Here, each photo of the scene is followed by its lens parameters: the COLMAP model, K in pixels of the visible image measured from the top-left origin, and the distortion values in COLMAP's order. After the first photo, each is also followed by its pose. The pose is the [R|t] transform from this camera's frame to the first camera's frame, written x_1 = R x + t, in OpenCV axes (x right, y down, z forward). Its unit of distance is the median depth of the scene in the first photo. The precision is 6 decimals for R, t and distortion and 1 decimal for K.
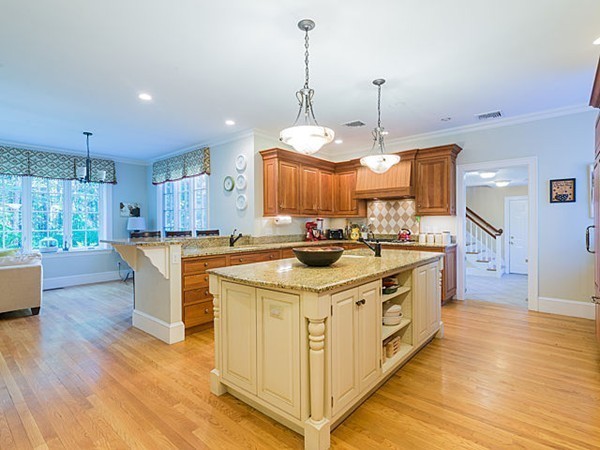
lens RADIAL K [[304.3, 0, 301.9], [0, 304.3, 223.2], [0, 0, 1]] dist [-0.002246, -0.000285]
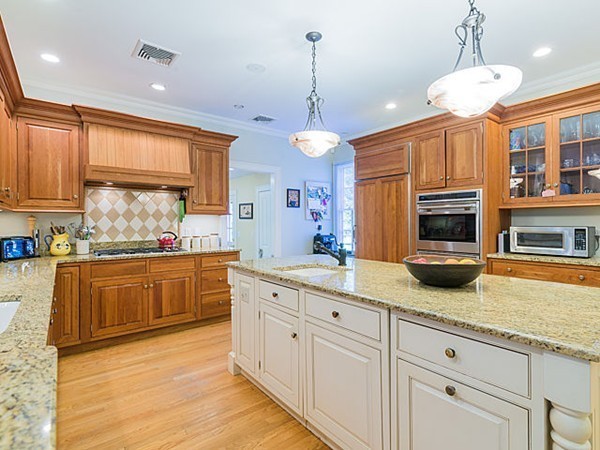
lens RADIAL K [[304.3, 0, 301.4], [0, 304.3, 224.7], [0, 0, 1]] dist [-0.002246, -0.000285]
pose [[0.183691, -0.003582, 0.982978, -0.326360], [0.004108, 0.999987, 0.002876, 0.000855], [-0.982975, 0.003510, 0.183703, 0.591421]]
